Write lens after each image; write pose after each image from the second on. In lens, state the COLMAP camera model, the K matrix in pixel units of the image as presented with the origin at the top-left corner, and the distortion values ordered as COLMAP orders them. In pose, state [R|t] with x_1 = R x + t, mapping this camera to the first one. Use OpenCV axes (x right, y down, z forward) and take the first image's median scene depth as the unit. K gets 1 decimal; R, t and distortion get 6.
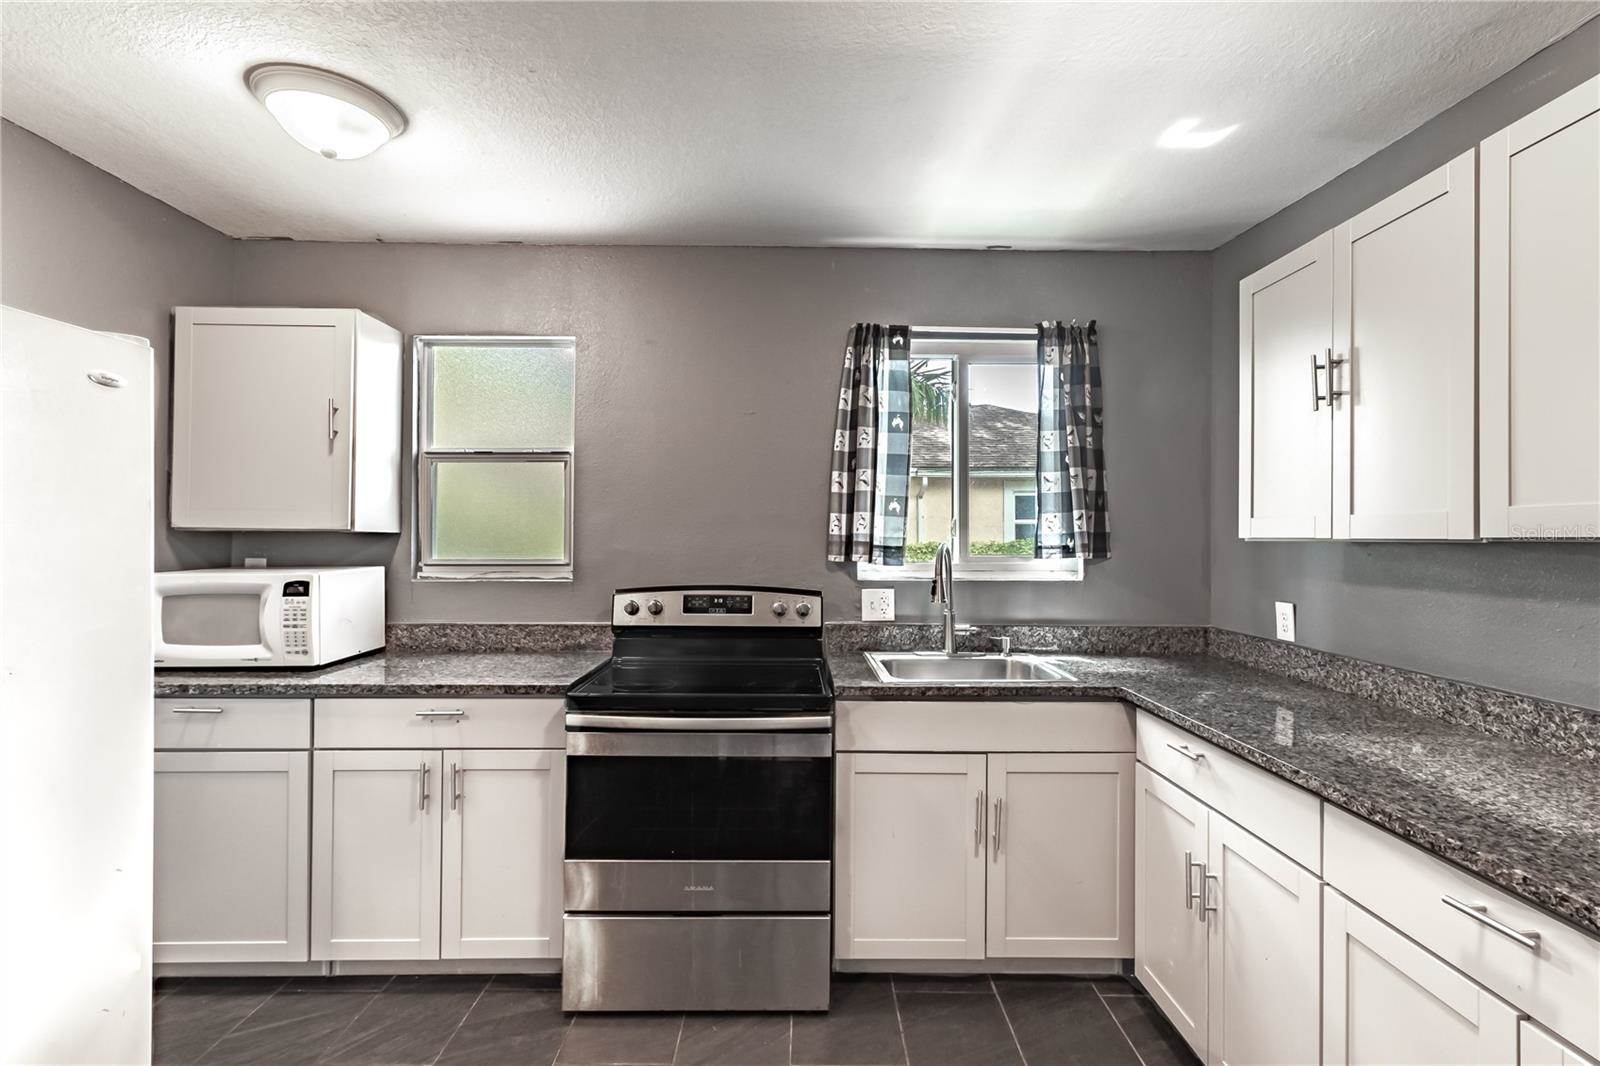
lens RADIAL K [[742.8, 0, 799.6], [0, 742.8, 532.3], [0, 0, 1]] dist [-0.000427, 0.000834]
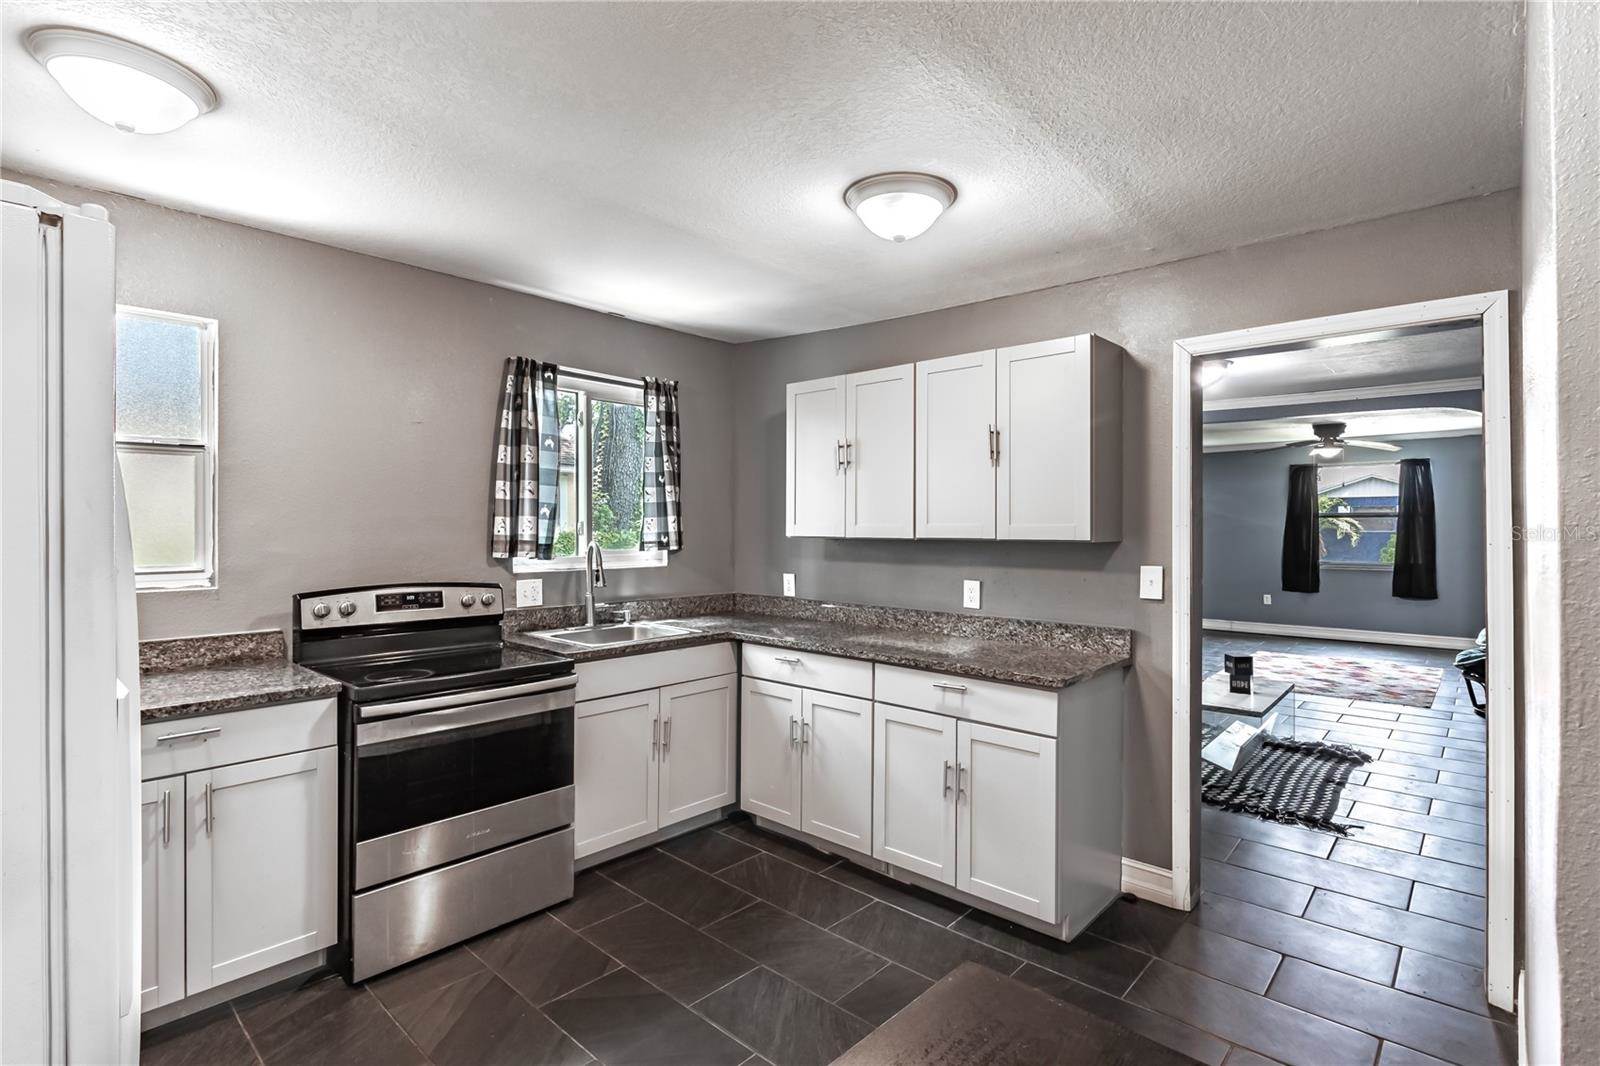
lens RADIAL K [[771.0, 0, 794.8], [0, 771.0, 529.0], [0, 0, 1]] dist [-0.021983, -0.000125]
pose [[0.677705, -0.005365, 0.735314, -0.545630], [-0.004807, 0.999920, 0.011726, -0.023387], [-0.735318, -0.011481, 0.677625, -0.163402]]
